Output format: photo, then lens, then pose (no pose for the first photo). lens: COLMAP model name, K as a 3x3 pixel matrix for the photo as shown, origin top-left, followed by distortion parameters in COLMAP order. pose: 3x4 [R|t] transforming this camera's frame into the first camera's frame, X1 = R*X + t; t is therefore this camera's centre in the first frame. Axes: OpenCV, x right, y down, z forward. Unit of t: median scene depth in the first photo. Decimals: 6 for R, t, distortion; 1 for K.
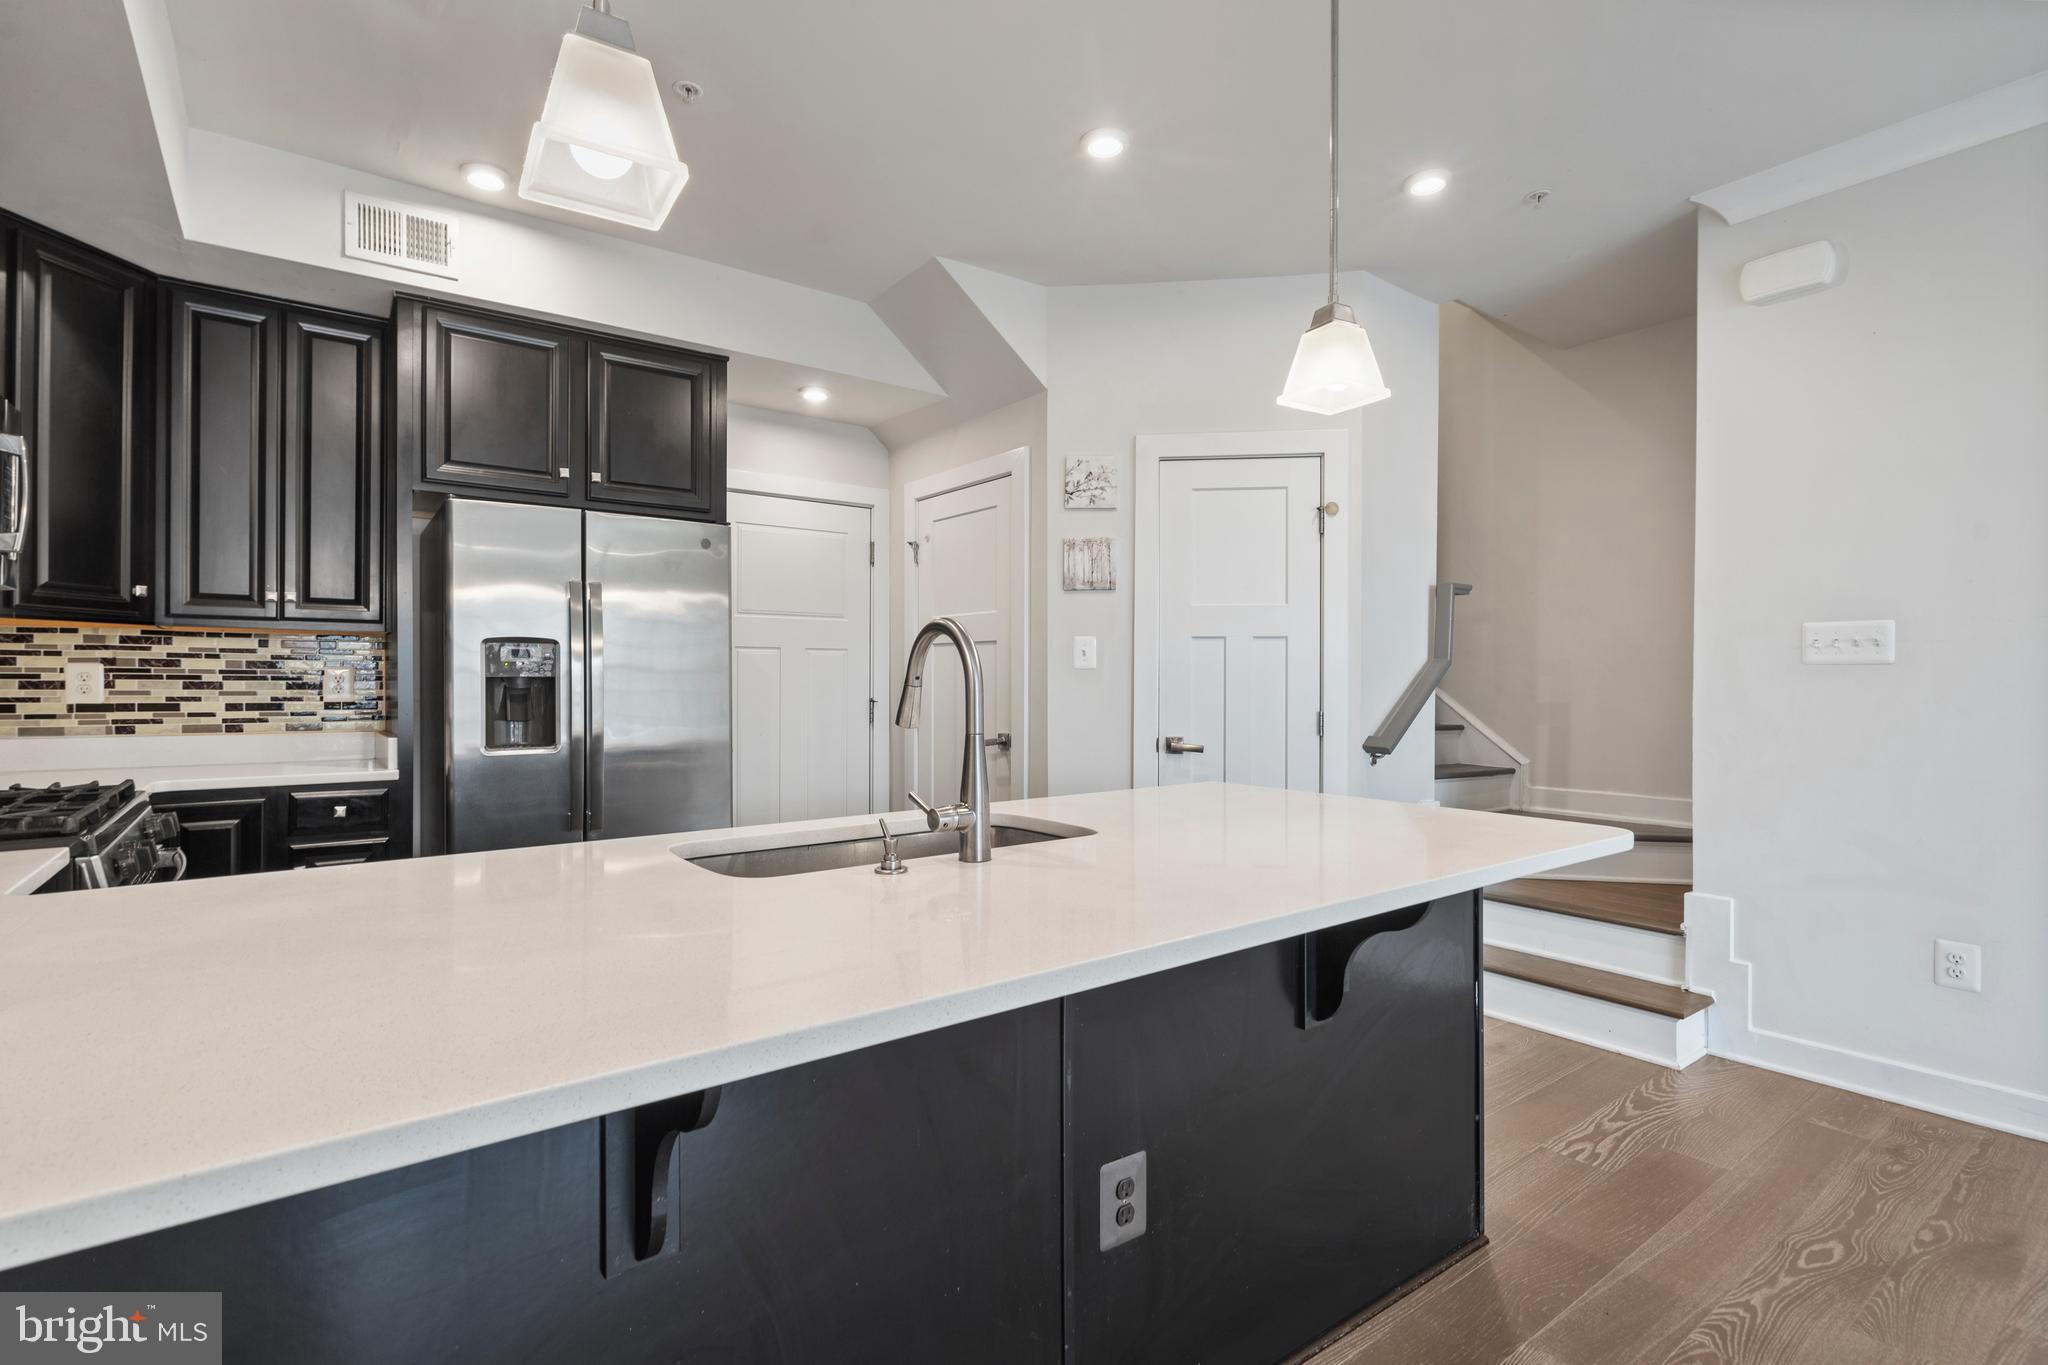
lens RADIAL K [[964.7, 0, 1014.8], [0, 964.7, 678.8], [0, 0, 1]] dist [0.000923, -0.000056]
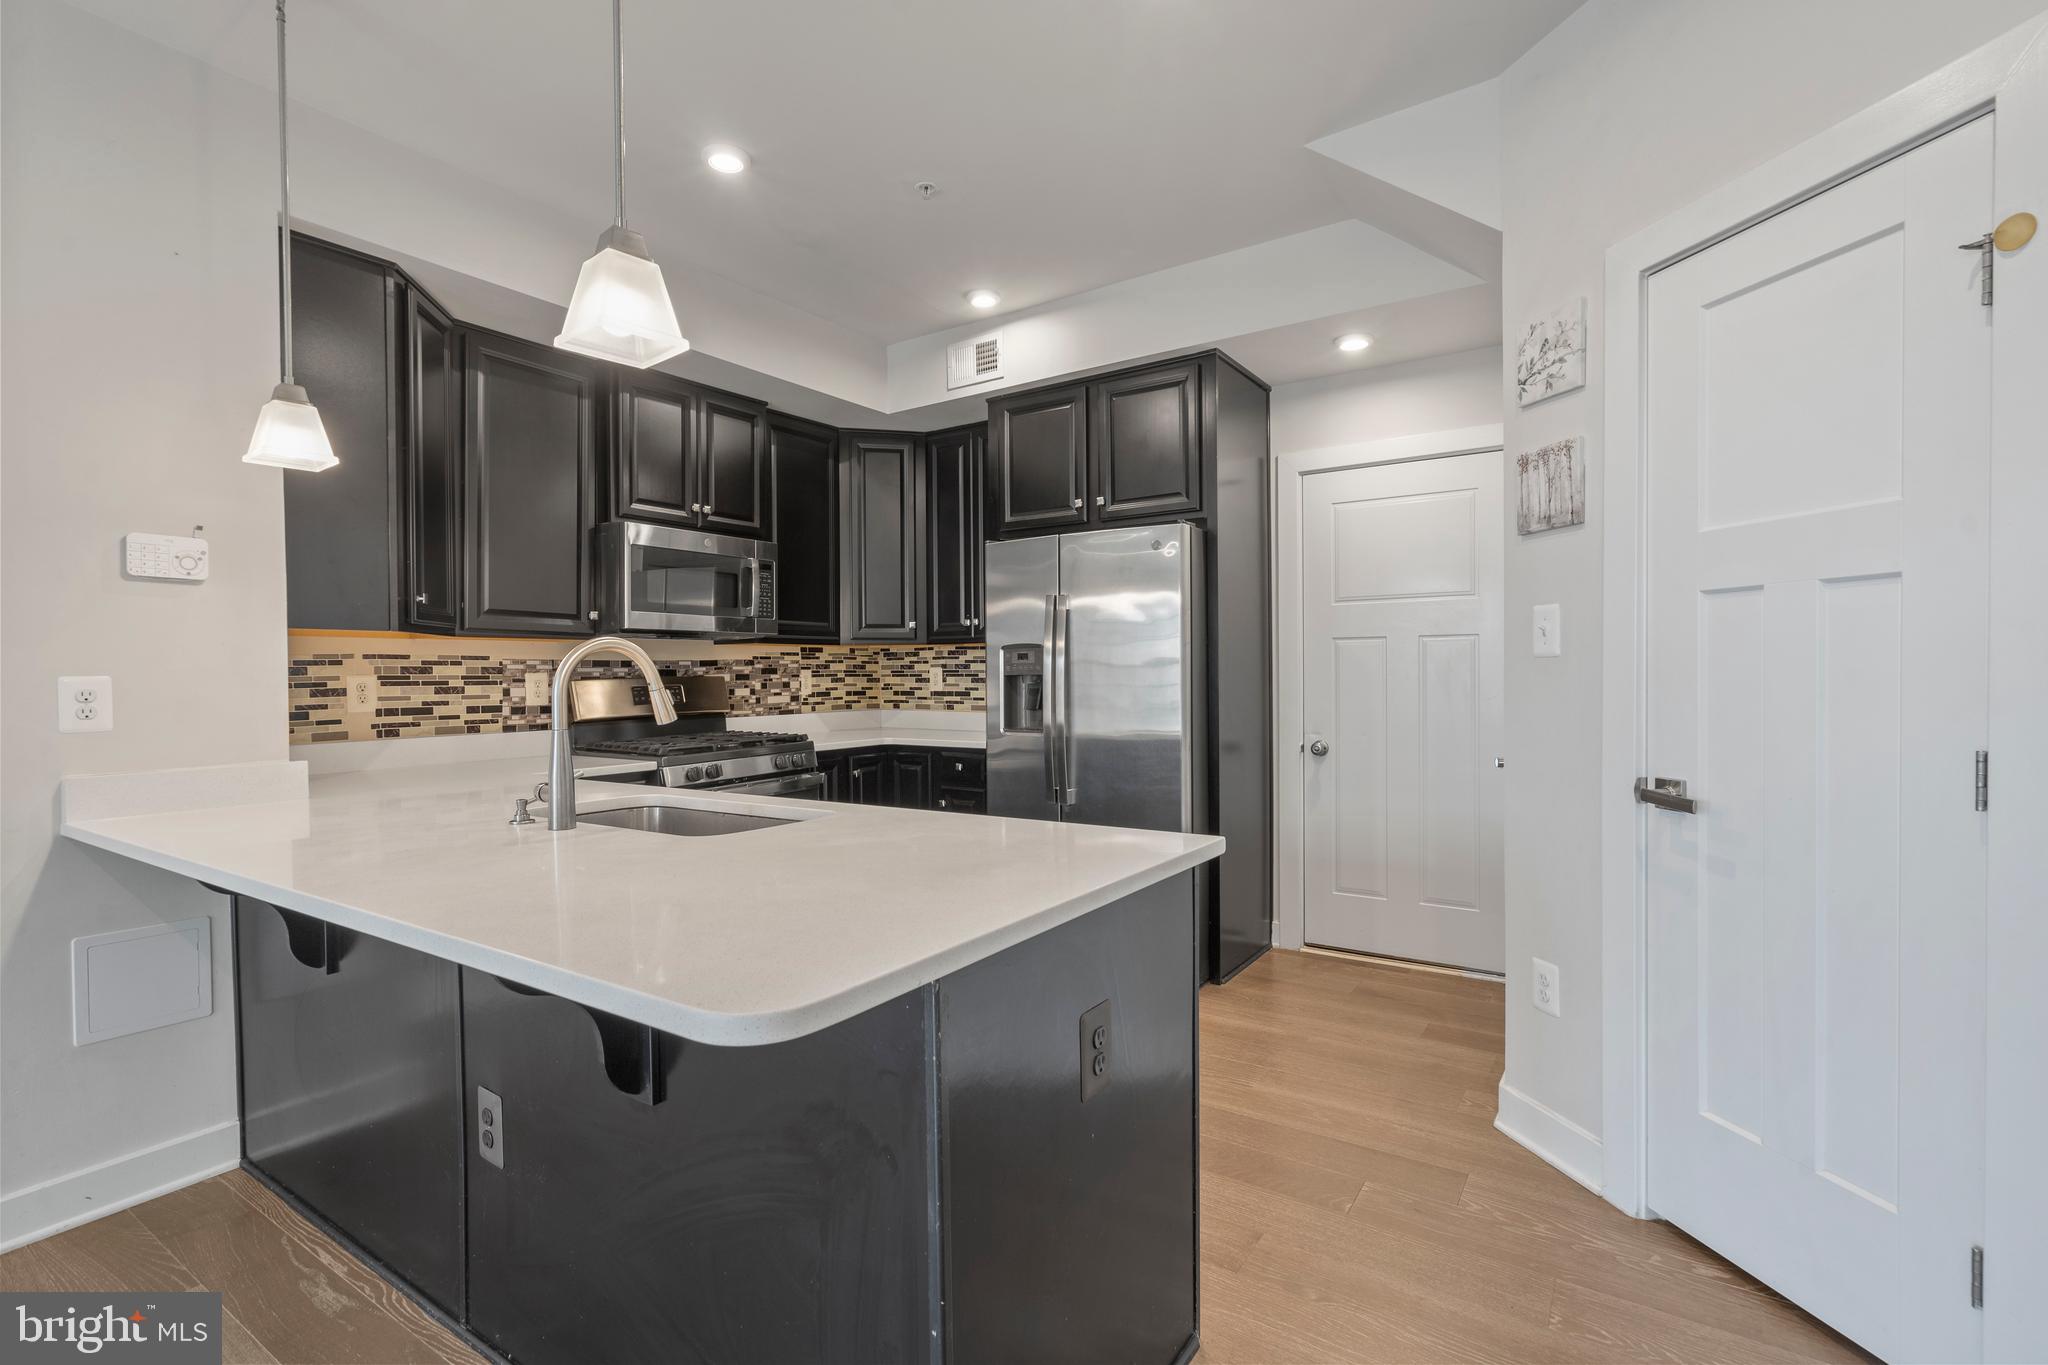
lens RADIAL K [[948.6, 0, 1012.1], [0, 948.6, 677.8], [0, 0, 1]] dist [0.001864, -0.000785]
pose [[0.324792, 0.000772, -0.945785, 0.623269], [0.013331, 0.999897, 0.005394, -0.004858], [0.945691, -0.014360, 0.324748, 0.541864]]
